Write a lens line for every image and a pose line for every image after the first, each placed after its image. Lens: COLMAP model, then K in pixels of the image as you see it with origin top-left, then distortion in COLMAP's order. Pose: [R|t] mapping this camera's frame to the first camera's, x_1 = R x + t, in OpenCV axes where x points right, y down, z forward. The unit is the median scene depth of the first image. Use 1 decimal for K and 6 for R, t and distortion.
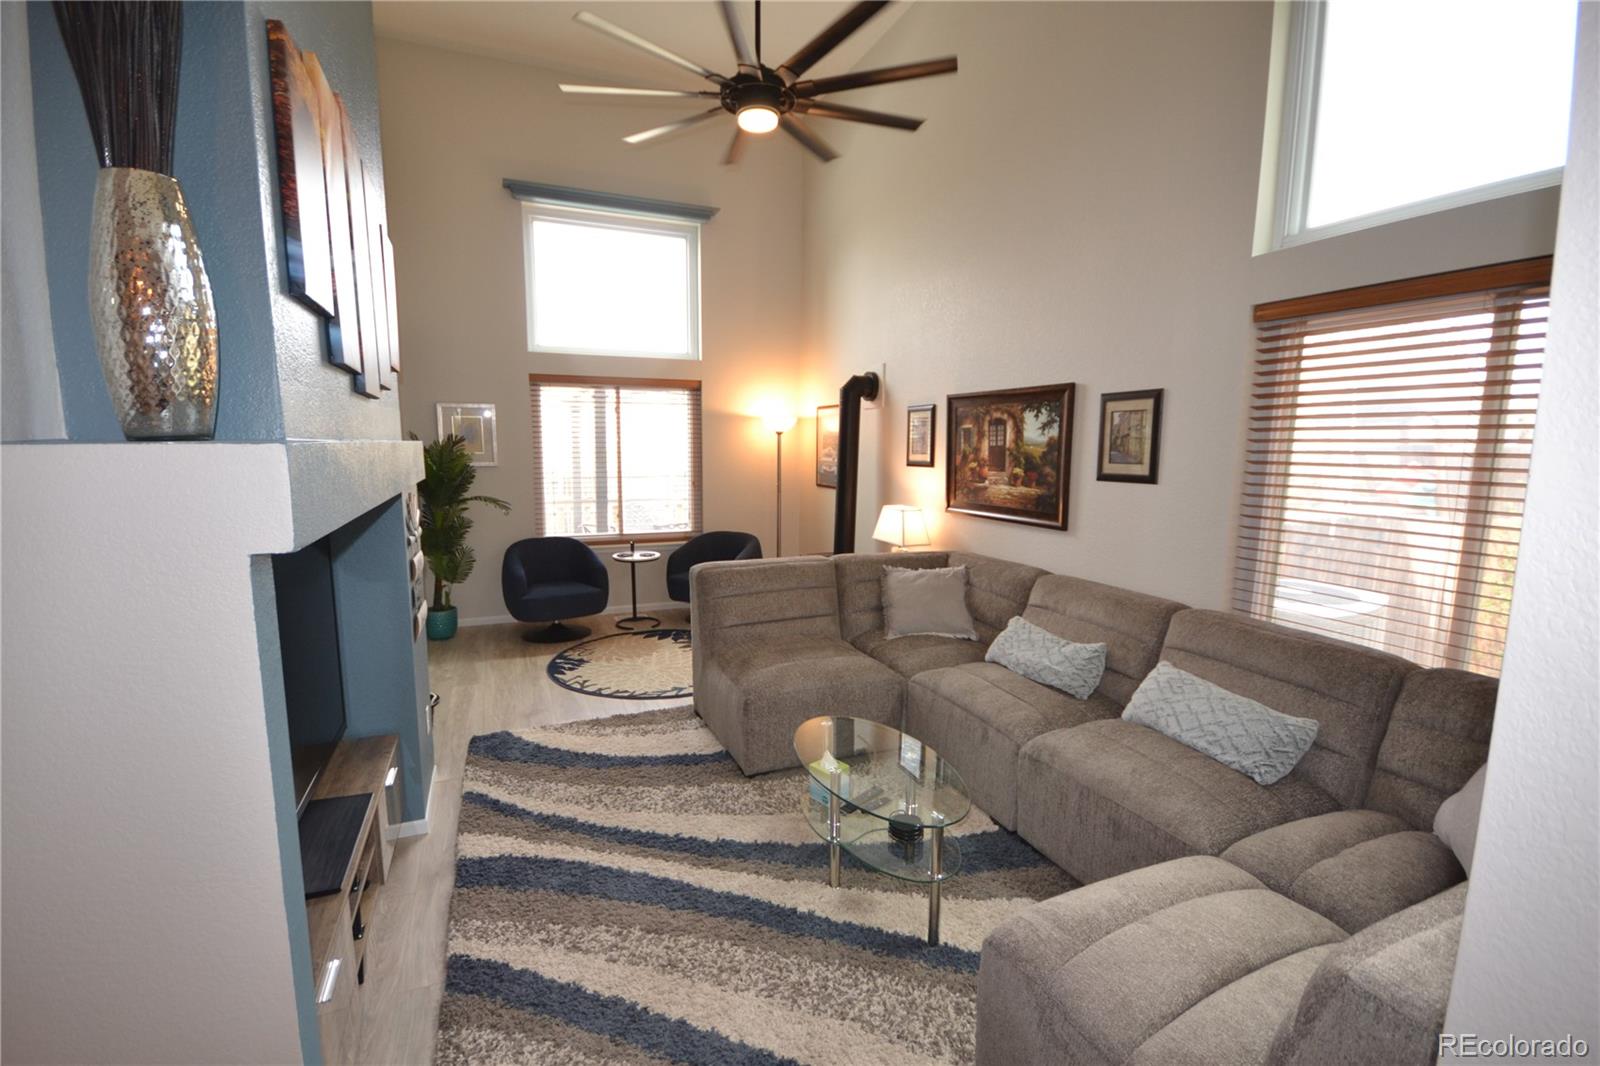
lens RADIAL K [[696.0, 0, 788.5], [0, 696.0, 546.9], [0, 0, 1]] dist [-0.018505, -0.006572]
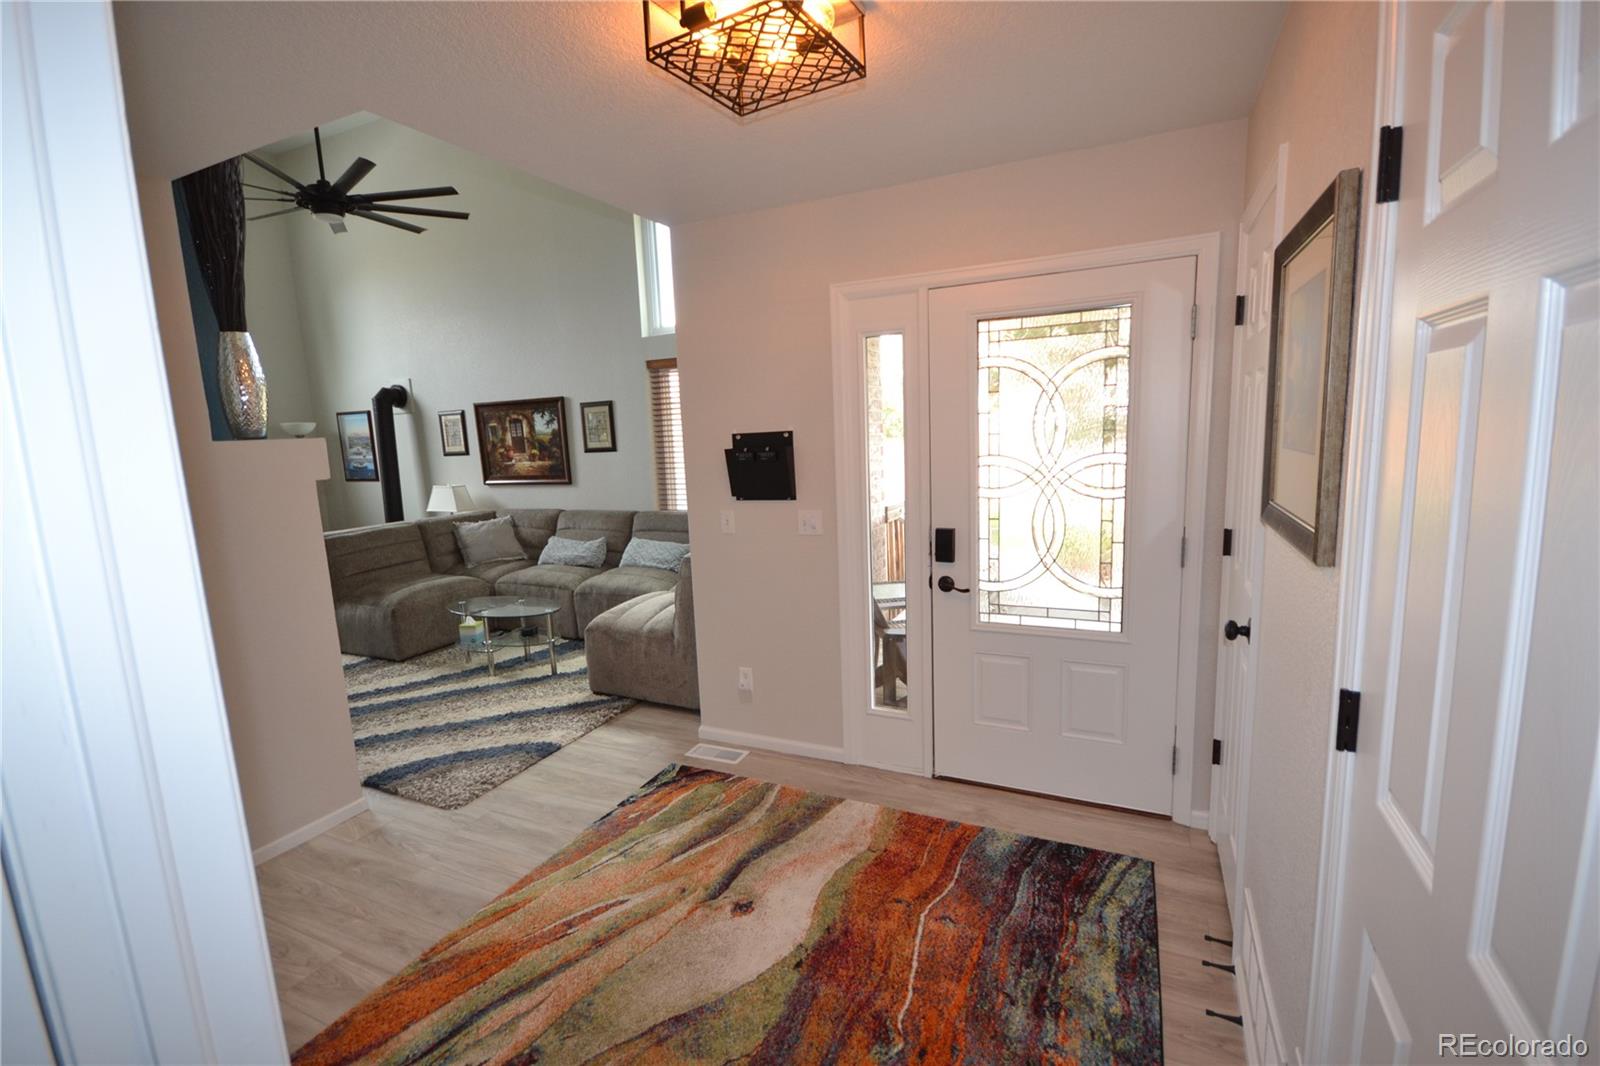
lens RADIAL K [[696.0, 0, 796.5], [0, 696.0, 539.7], [0, 0, 1]] dist [-0.018505, -0.006572]
pose [[0.732382, -0.141898, 0.665944, -0.333921], [0.145210, 0.988094, 0.050844, 0.101466], [-0.665230, 0.059464, 0.744267, -0.597104]]
